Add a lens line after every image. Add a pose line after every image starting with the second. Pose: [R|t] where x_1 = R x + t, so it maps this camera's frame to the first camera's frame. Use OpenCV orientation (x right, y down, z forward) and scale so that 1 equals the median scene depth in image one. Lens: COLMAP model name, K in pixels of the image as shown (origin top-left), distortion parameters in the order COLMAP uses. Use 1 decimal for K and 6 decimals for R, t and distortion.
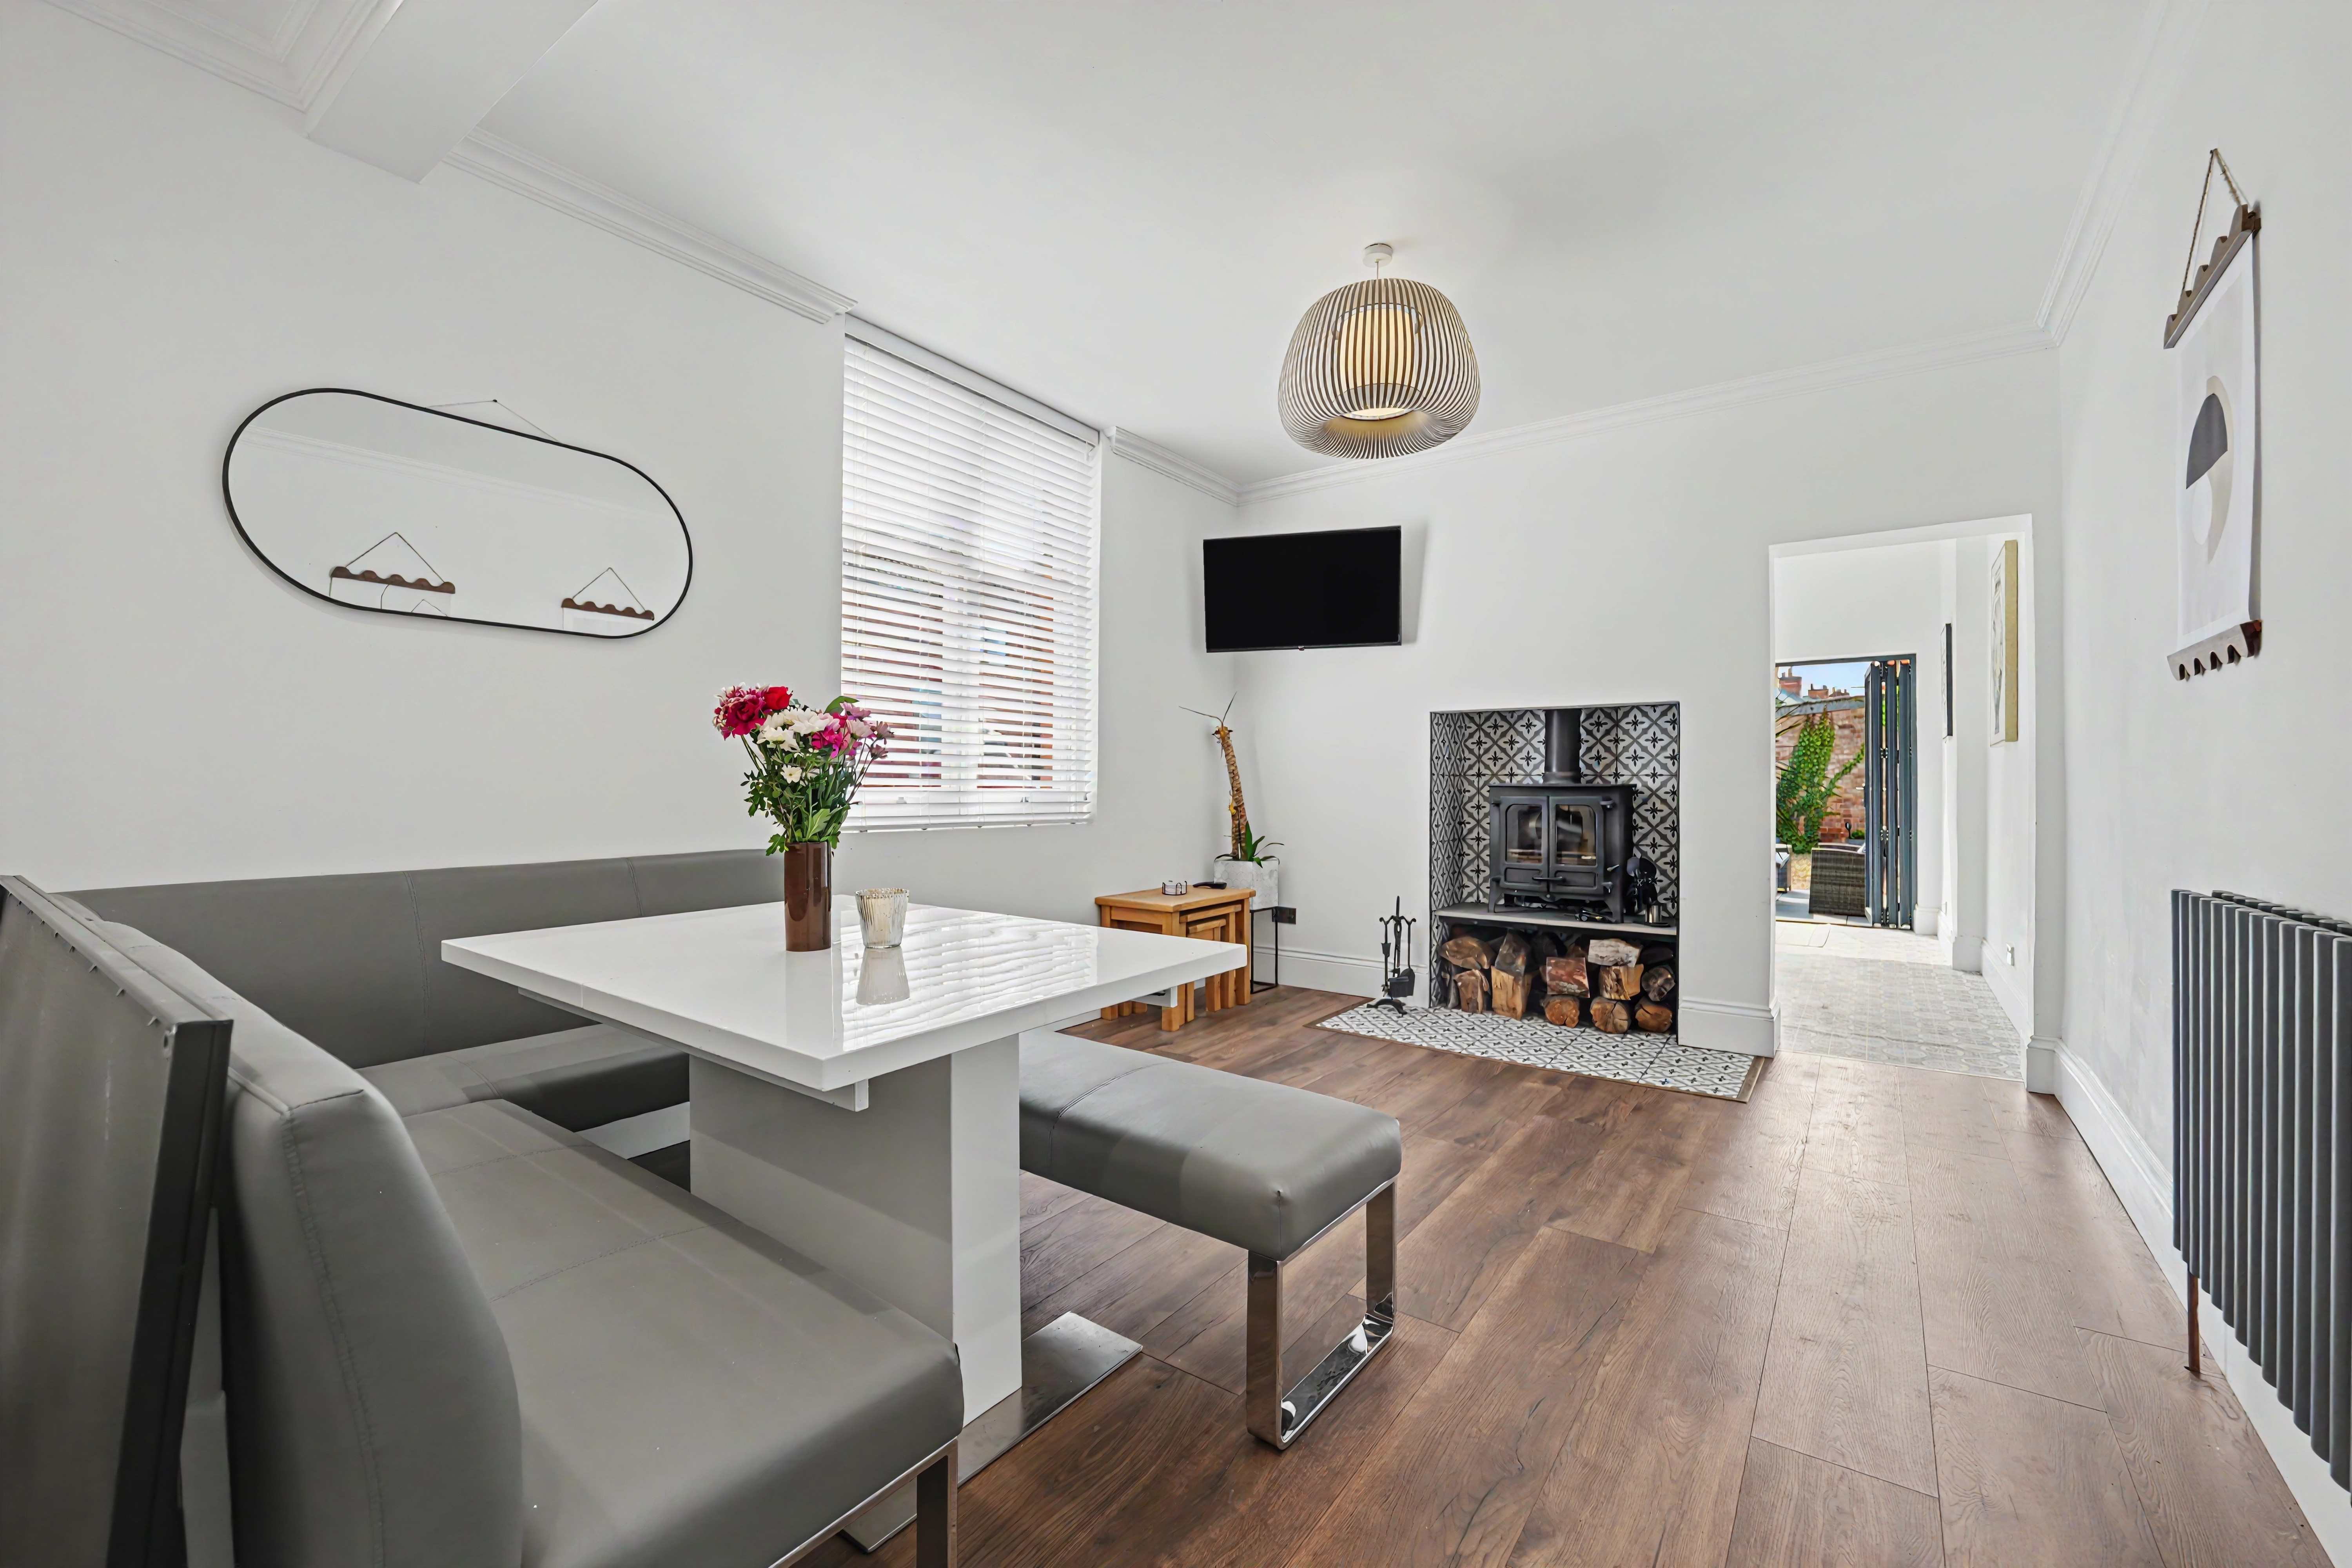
lens RADIAL K [[953.7, 0, 1184.2], [0, 953.7, 783.0], [0, 0, 1]] dist [-0.010190, 0.000092]
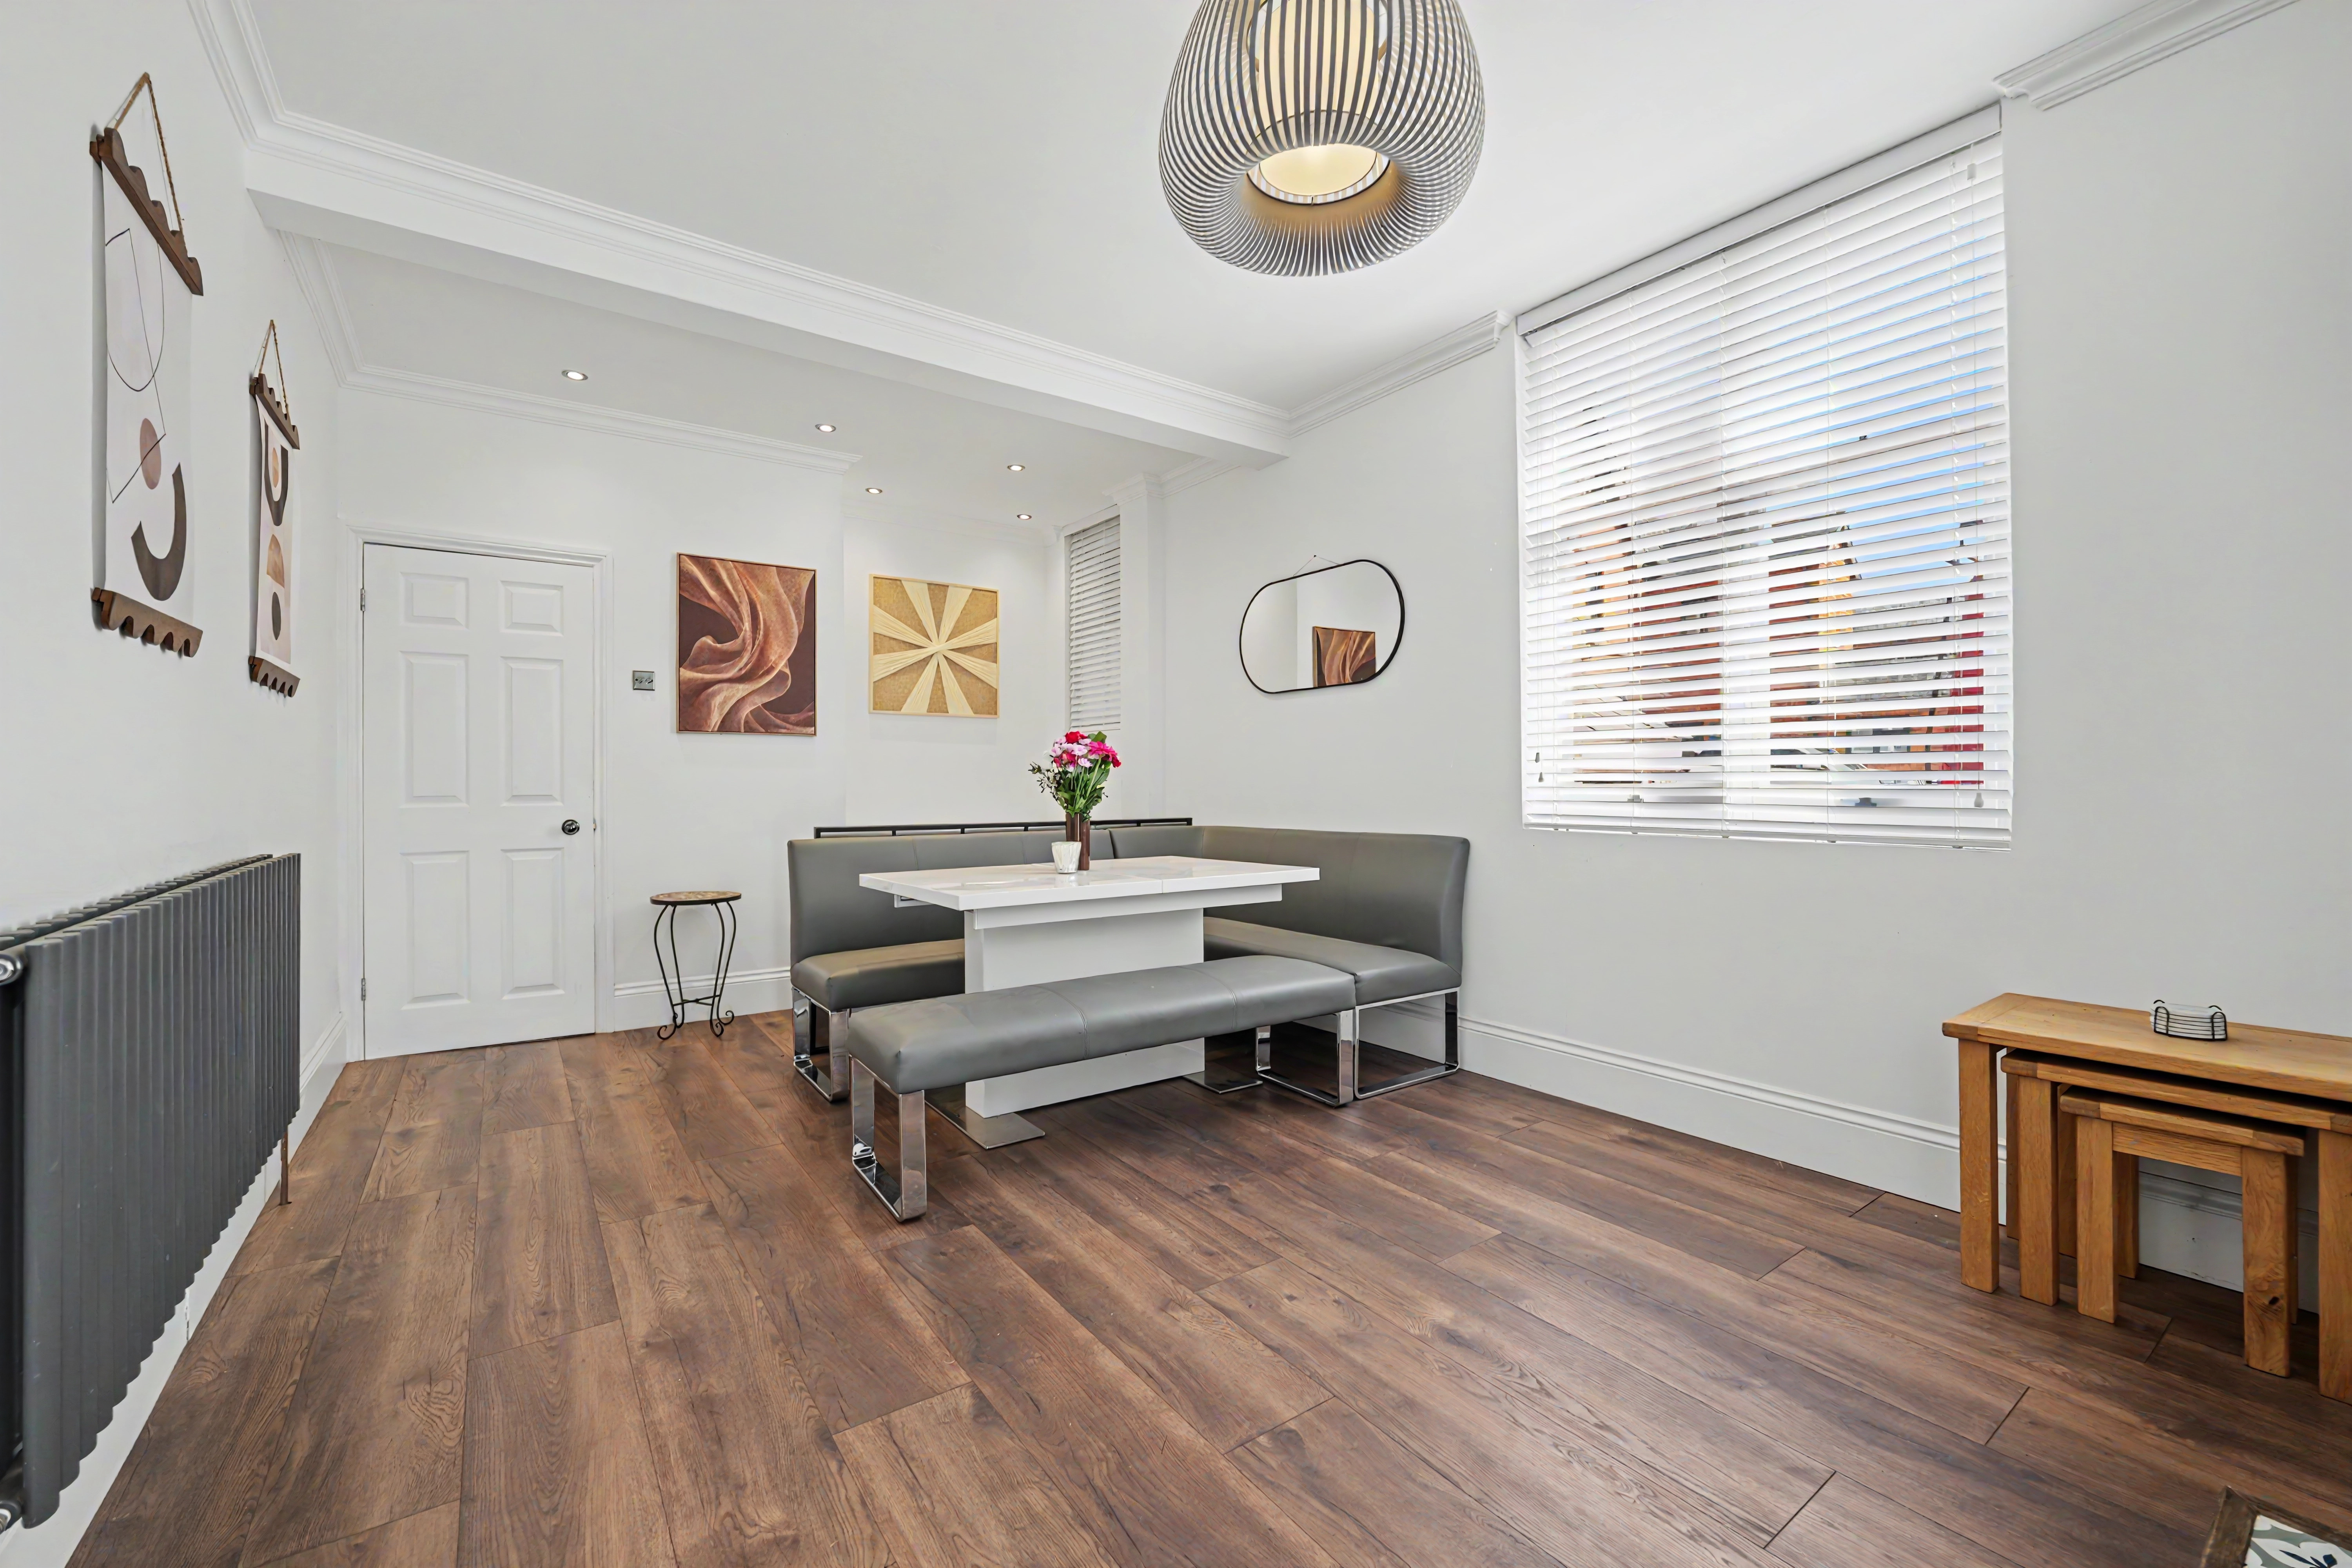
lens RADIAL K [[953.7, 0, 1179.0], [0, 953.7, 780.6], [0, 0, 1]] dist [-0.010190, 0.000092]
pose [[-0.320639, -0.007578, -0.947171, 0.929692], [0.006150, 0.999930, -0.010082, 0.011377], [0.947182, -0.009058, -0.320570, 1.264070]]
